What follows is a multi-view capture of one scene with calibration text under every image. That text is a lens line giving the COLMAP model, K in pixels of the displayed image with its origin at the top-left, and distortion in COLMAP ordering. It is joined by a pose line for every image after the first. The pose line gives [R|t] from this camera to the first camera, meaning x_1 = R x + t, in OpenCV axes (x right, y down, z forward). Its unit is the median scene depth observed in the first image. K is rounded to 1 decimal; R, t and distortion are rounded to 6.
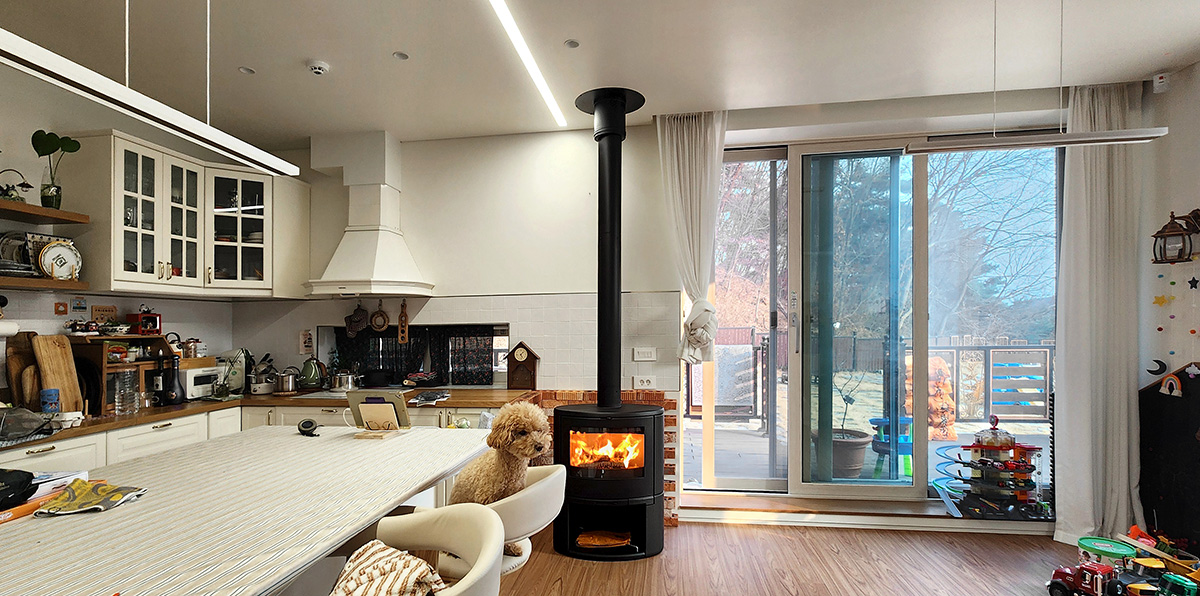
lens RADIAL K [[622.5, 0, 637.8], [0, 622.5, 337.7], [0, 0, 1]] dist [-0.003095, 0.001512]
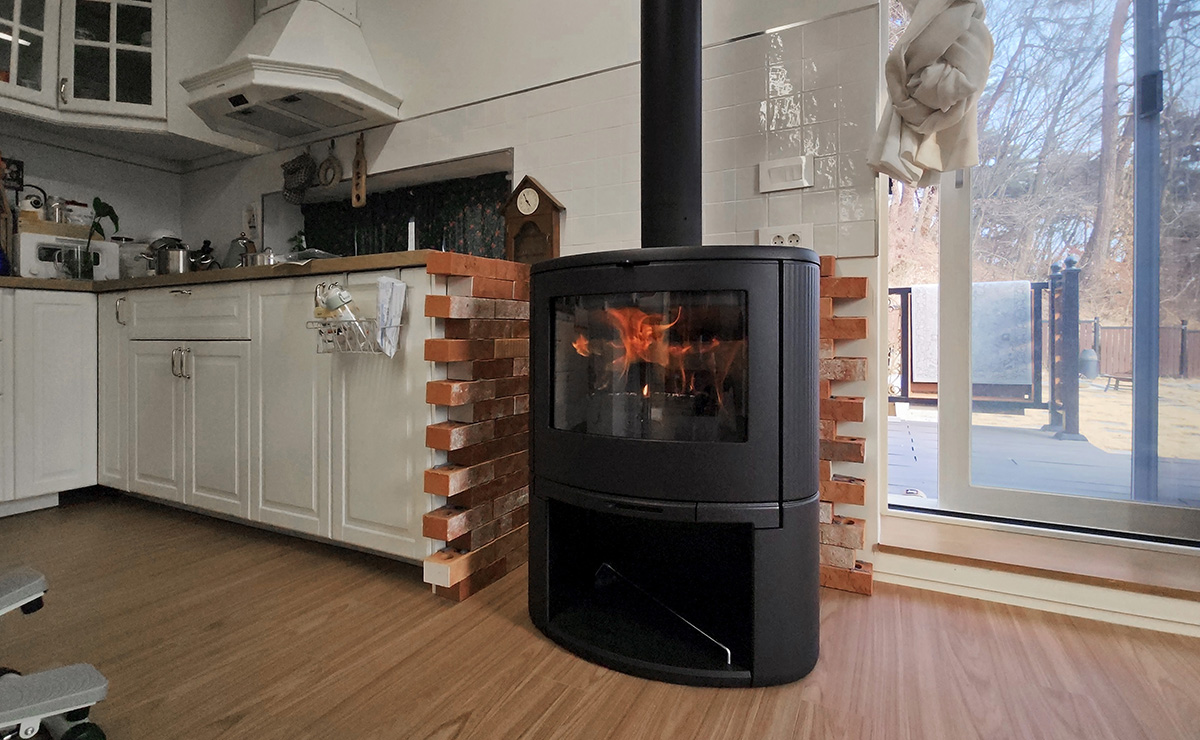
lens RADIAL K [[647.4, 0, 561.3], [0, 647.4, 337.9], [0, 0, 1]] dist [-0.003786, -0.001329]
pose [[0.916380, 0.002597, -0.400300, 0.050478], [-0.006579, 0.999942, -0.008575, 0.154302], [0.400255, 0.010492, 0.916344, 0.578488]]
